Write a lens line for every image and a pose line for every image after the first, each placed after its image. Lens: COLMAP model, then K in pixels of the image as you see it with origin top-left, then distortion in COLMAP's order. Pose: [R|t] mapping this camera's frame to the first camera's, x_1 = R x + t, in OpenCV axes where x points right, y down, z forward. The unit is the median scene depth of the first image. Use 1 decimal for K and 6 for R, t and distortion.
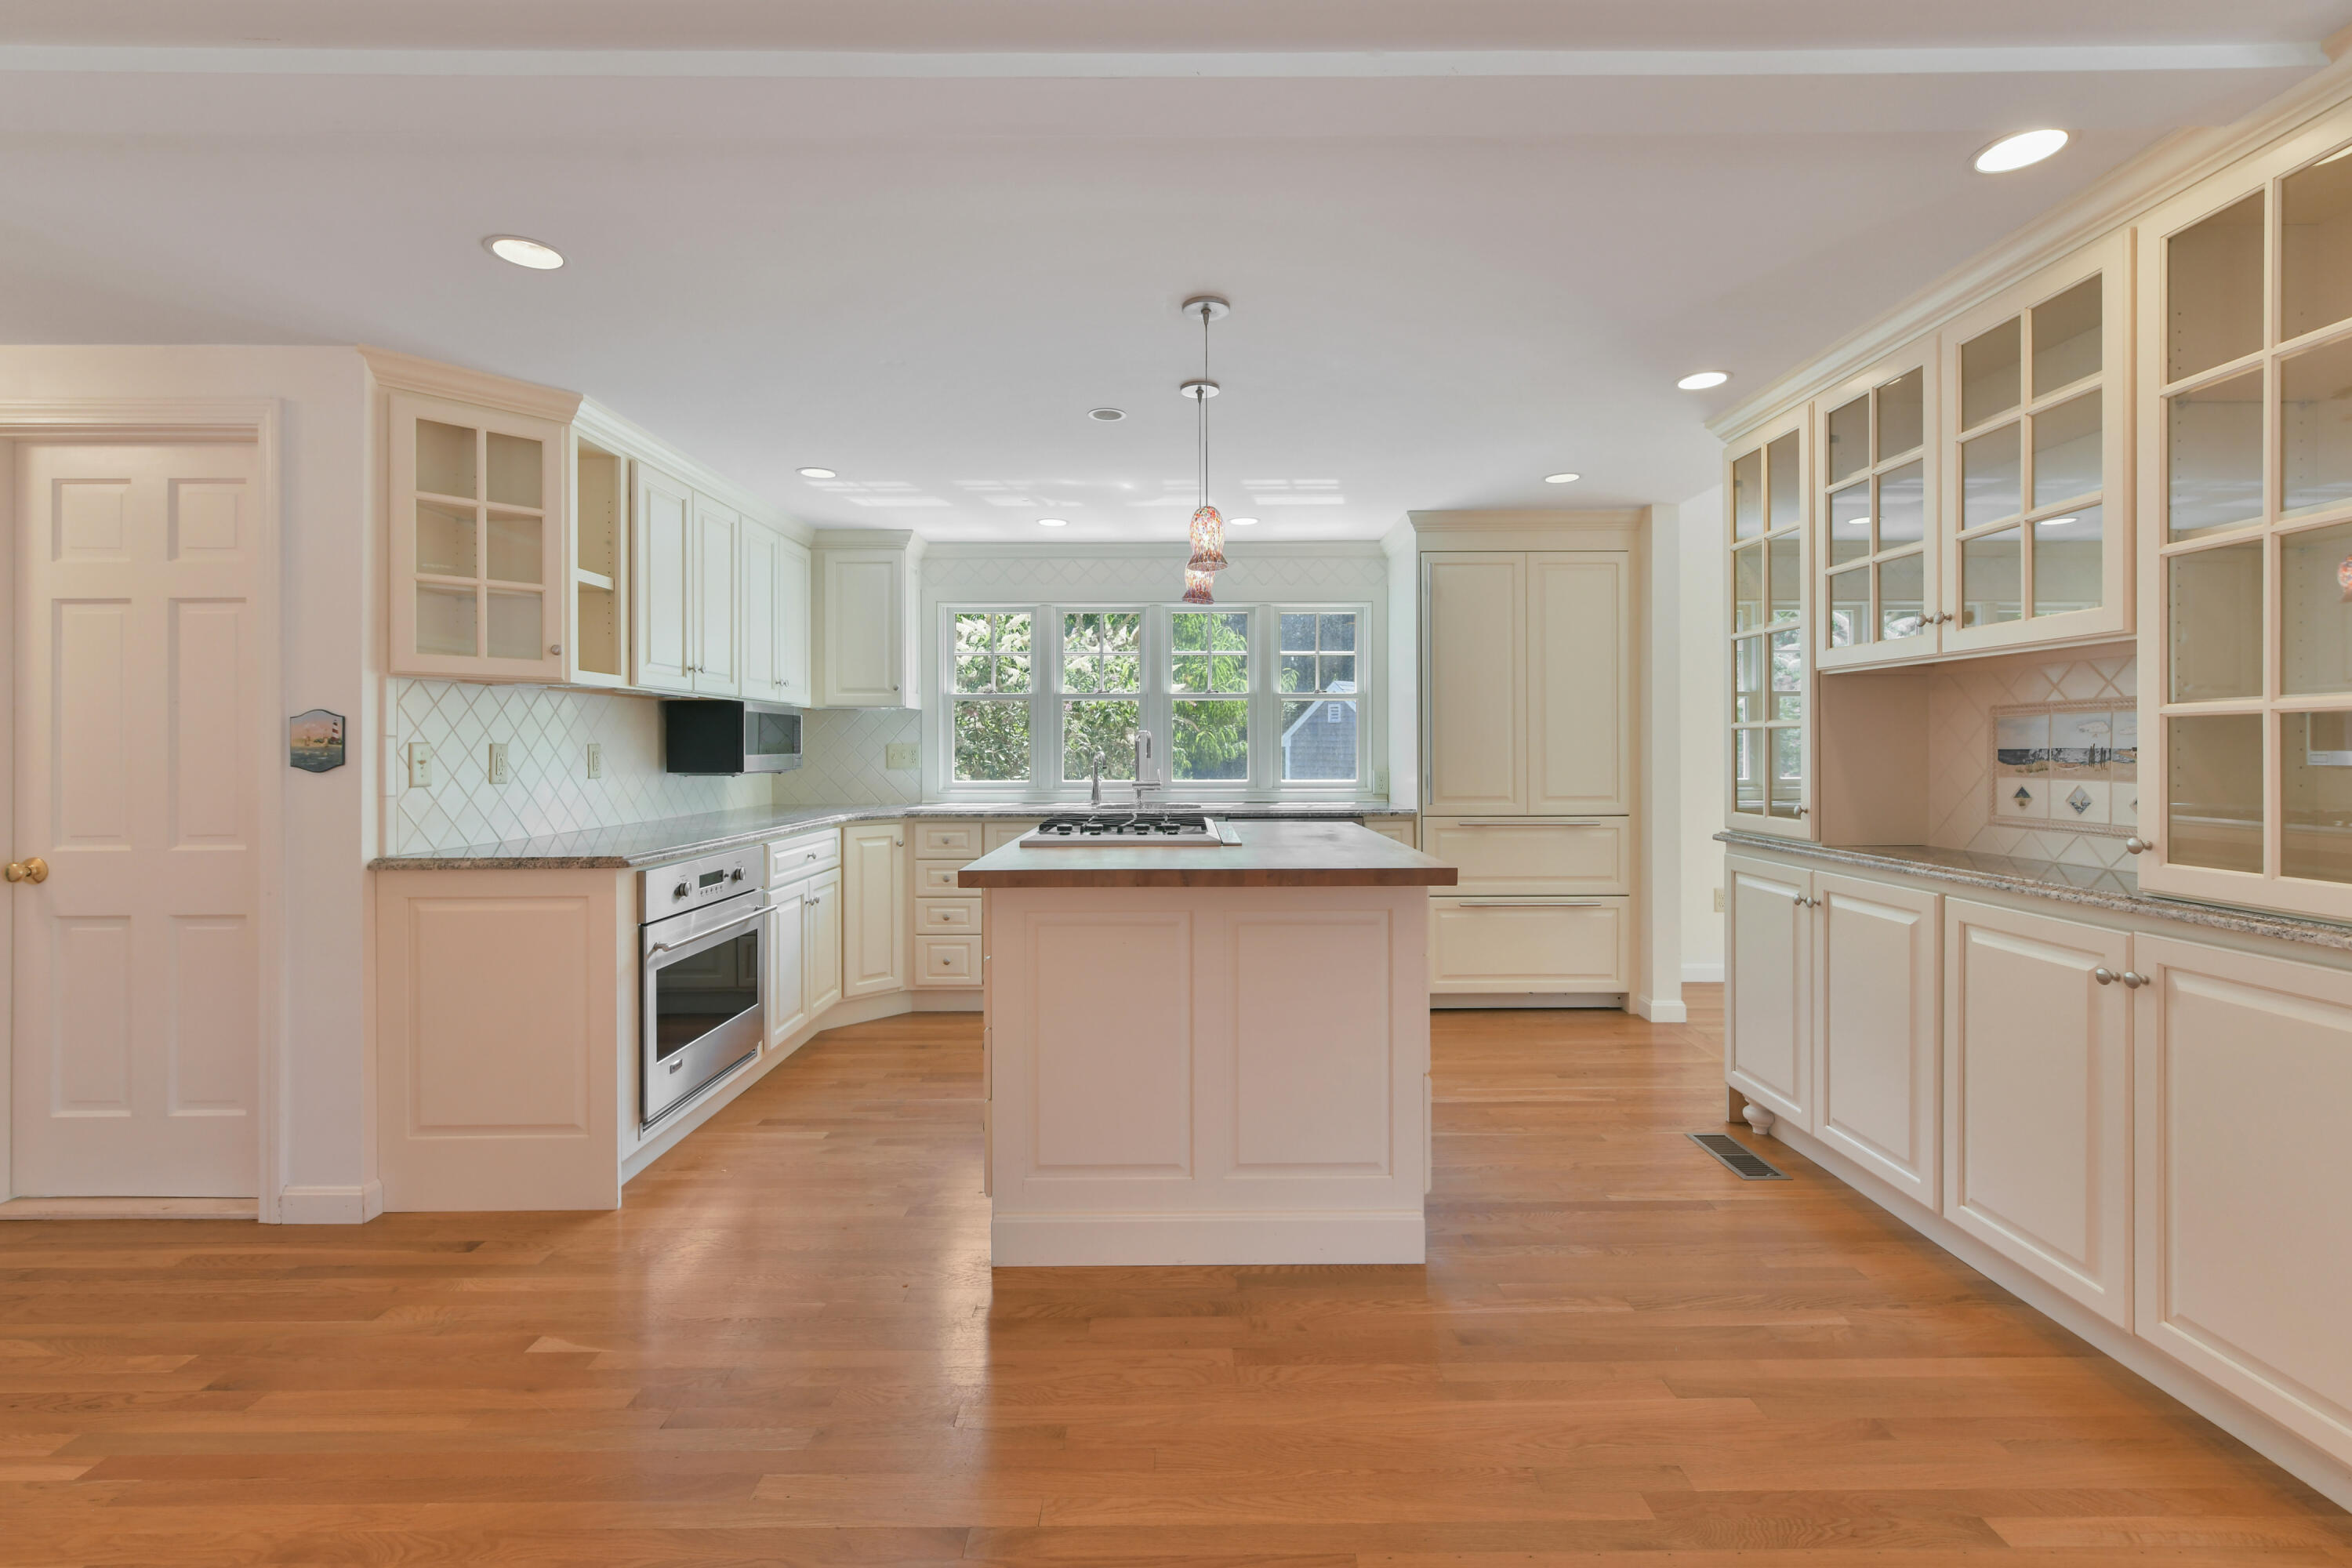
lens RADIAL K [[1002.7, 0, 1148.7], [0, 1002.7, 747.4], [0, 0, 1]] dist [0.000760, 0.000193]
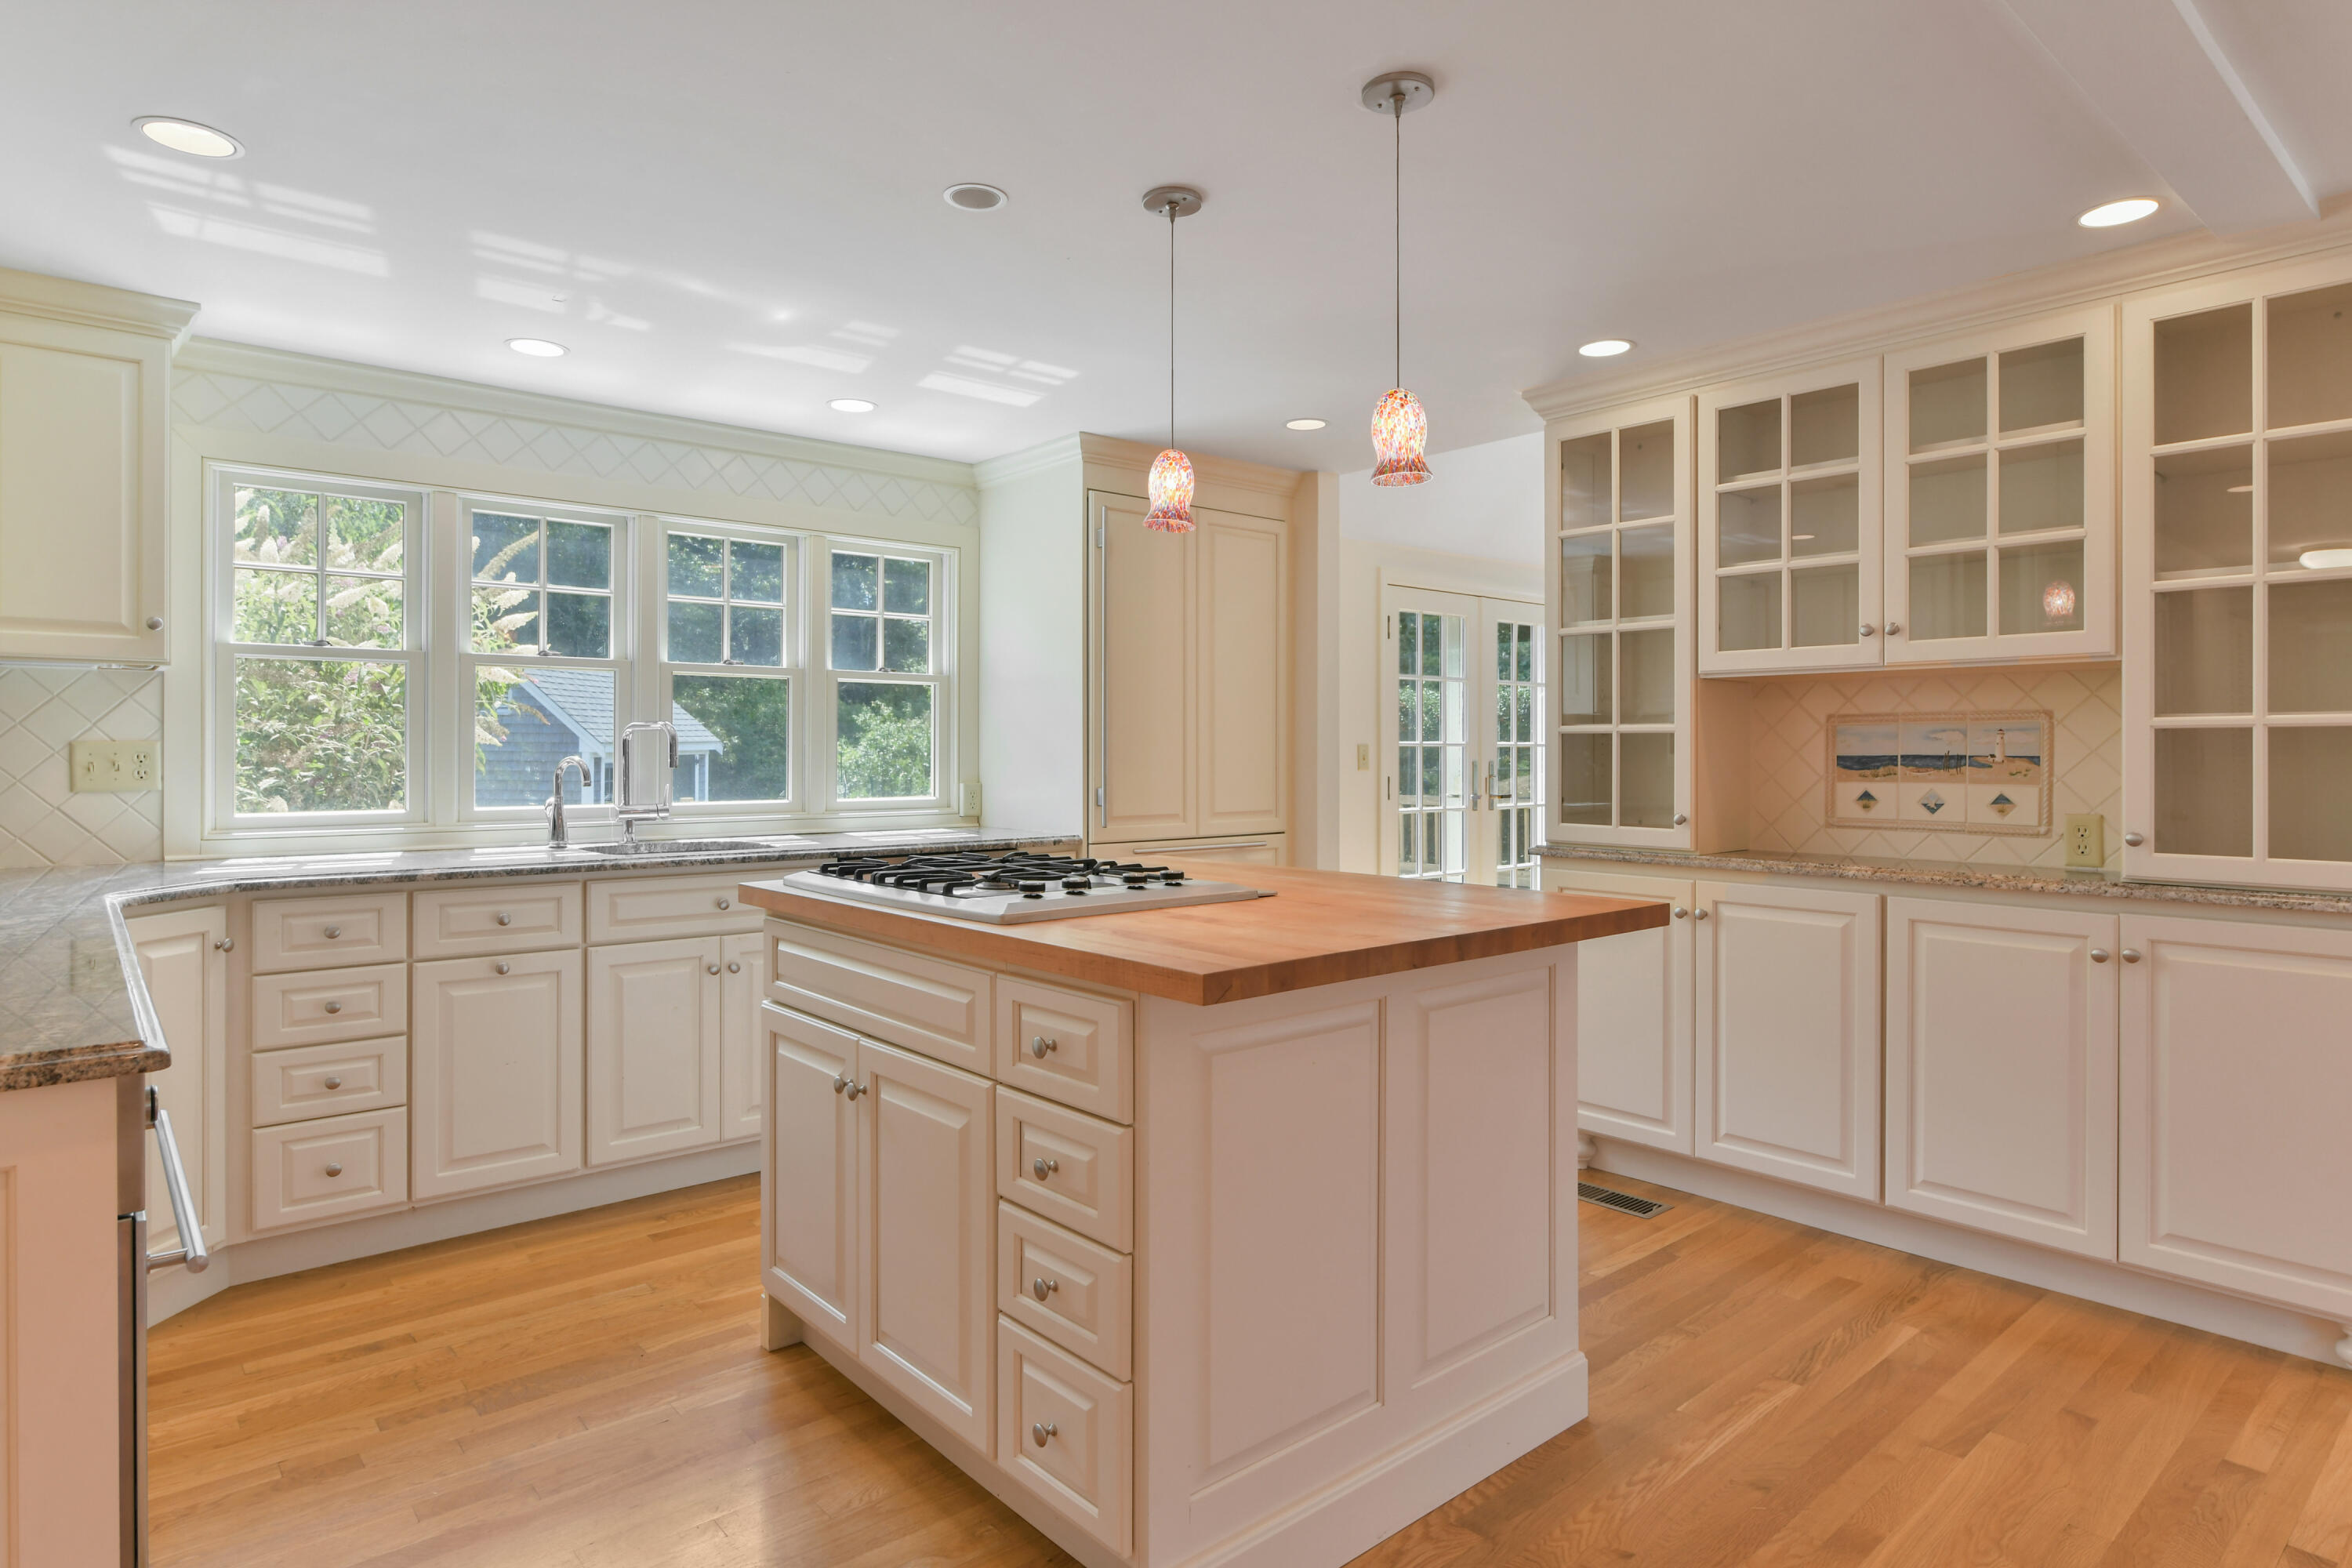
lens RADIAL K [[1313.7, 0, 1147.0], [0, 1313.7, 748.7], [0, 0, 1]] dist [-0.005366, -0.001307]
pose [[0.754109, 0.004966, 0.656731, -0.627492], [-0.003741, 0.999988, -0.003266, 0.001882], [-0.656739, 0.000006, 0.754118, 0.441098]]
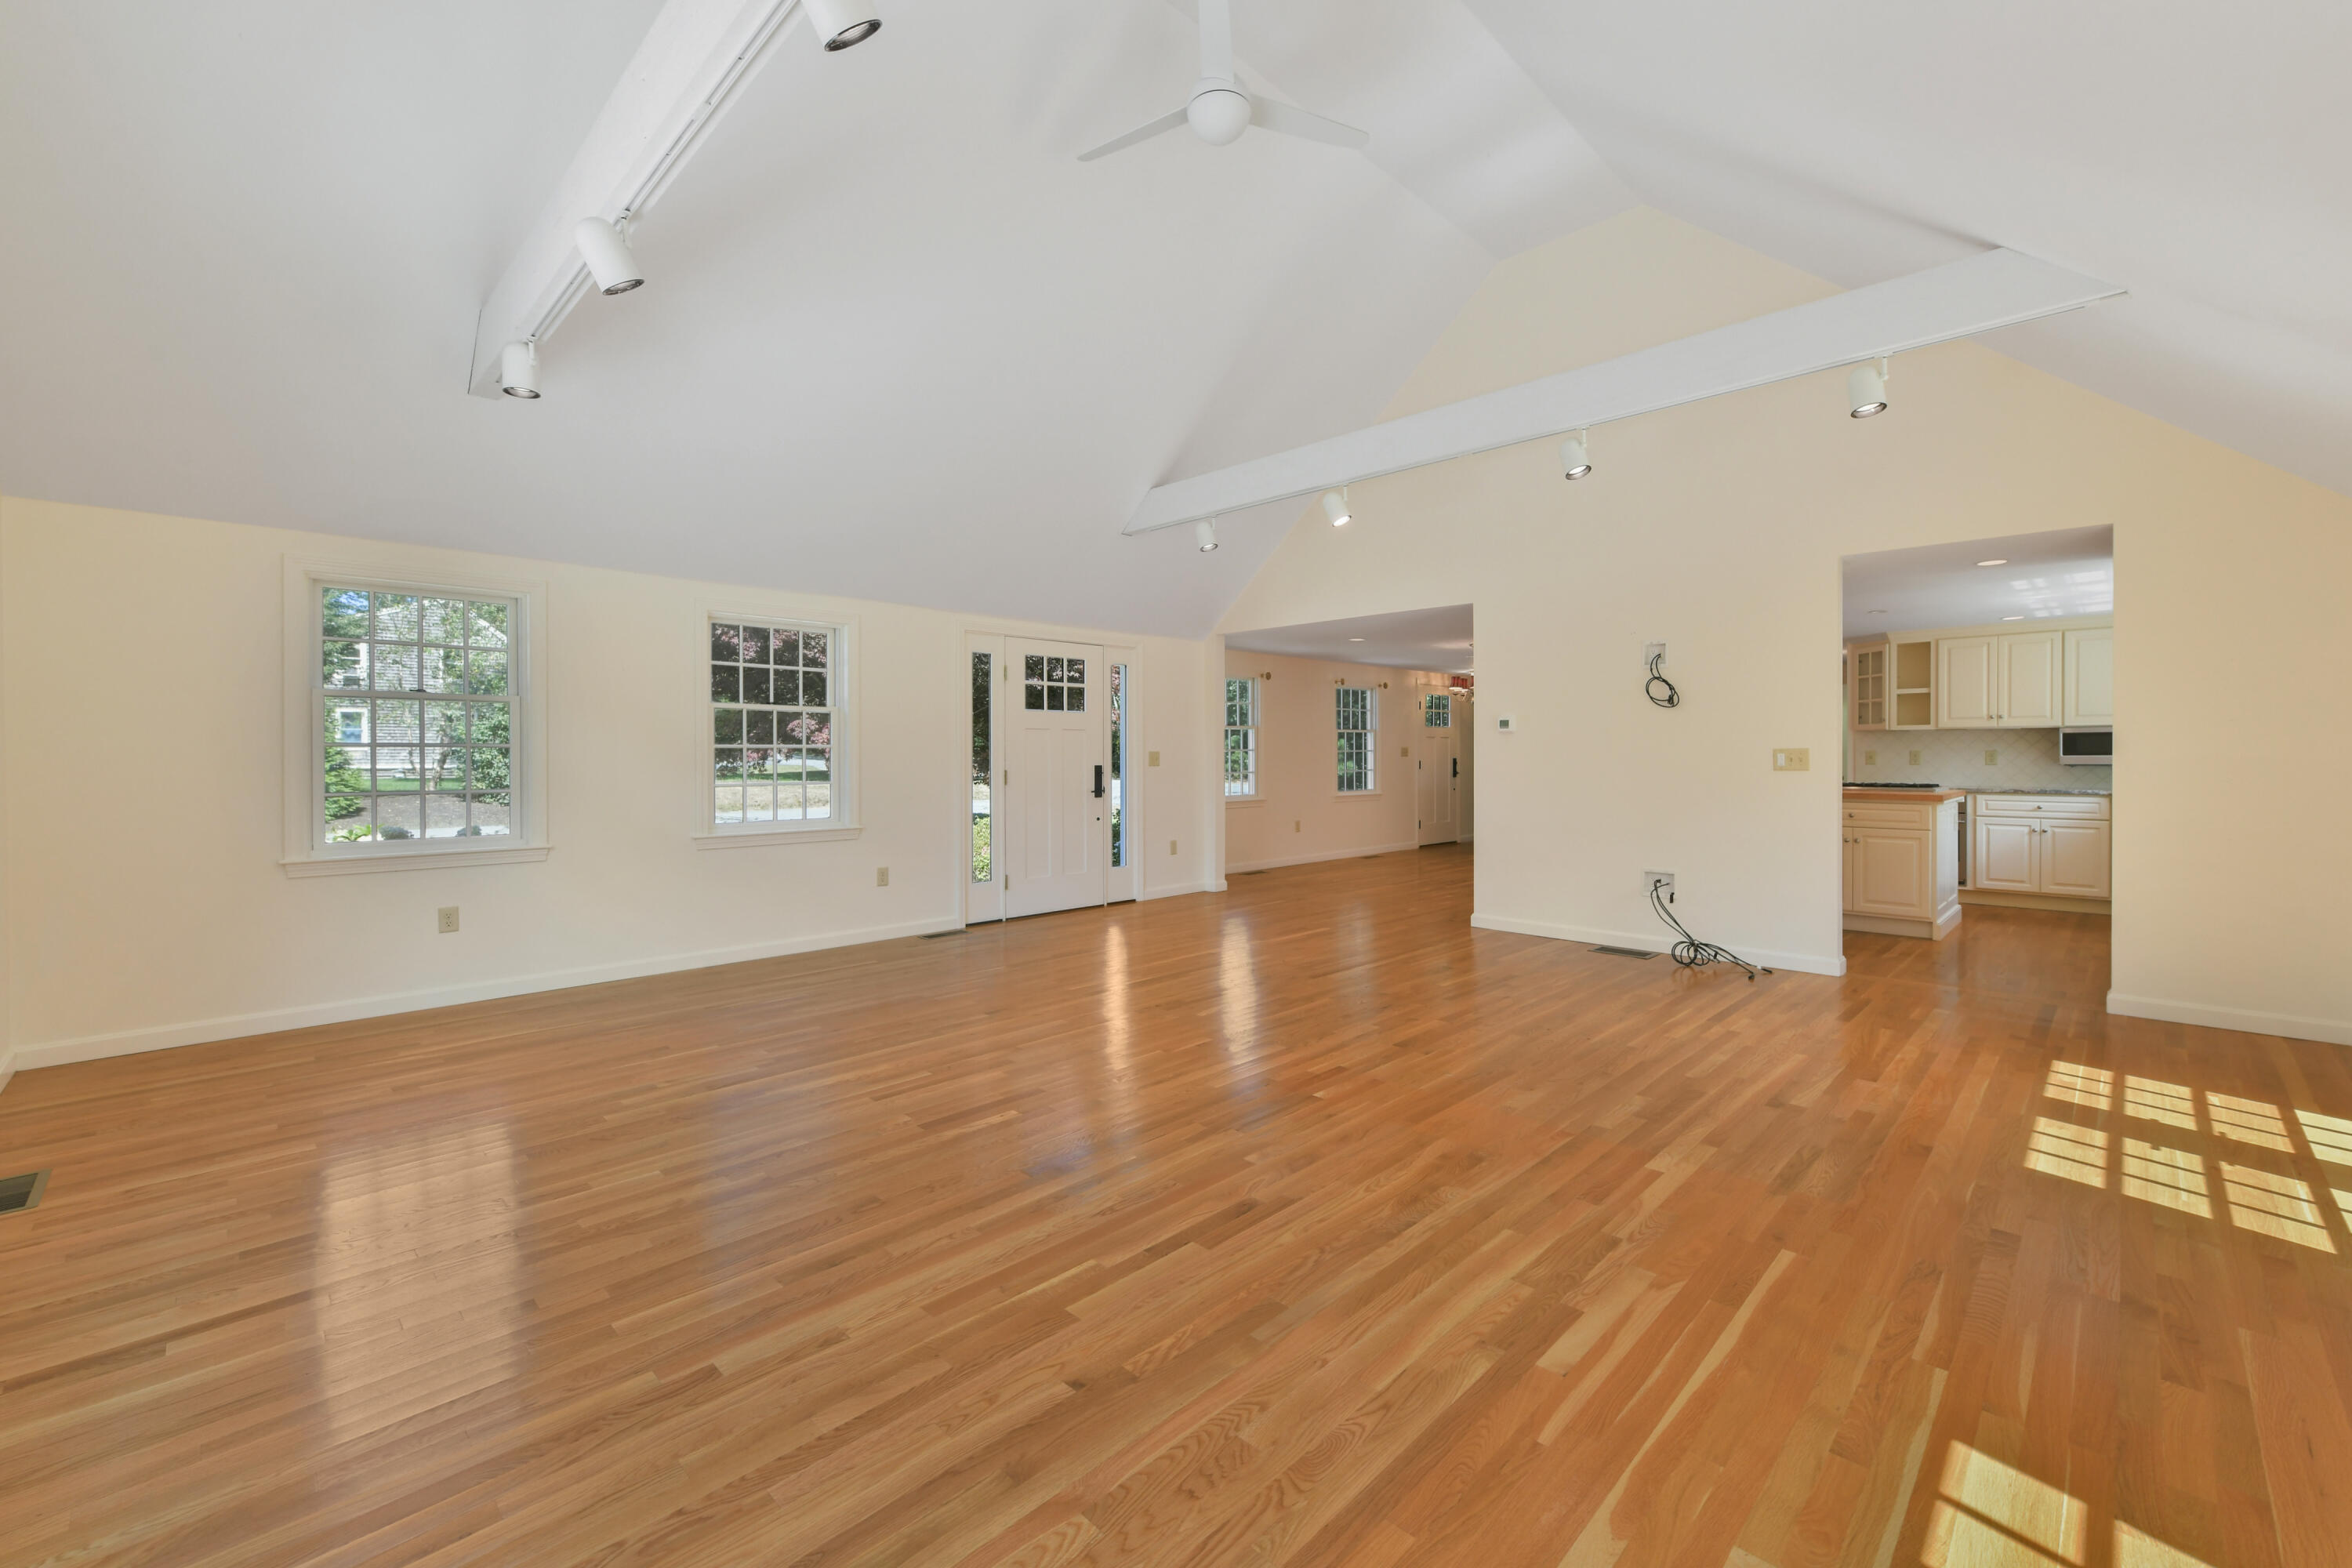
lens RADIAL K [[959.8, 0, 1184.4], [0, 959.8, 762.3], [0, 0, 1]] dist [-0.003588, -0.000537]
pose [[-0.682859, 0.014318, -0.730410, 3.657500], [0.006688, 0.999889, 0.013348, -0.027147], [0.730520, 0.004230, -0.682878, 1.773578]]
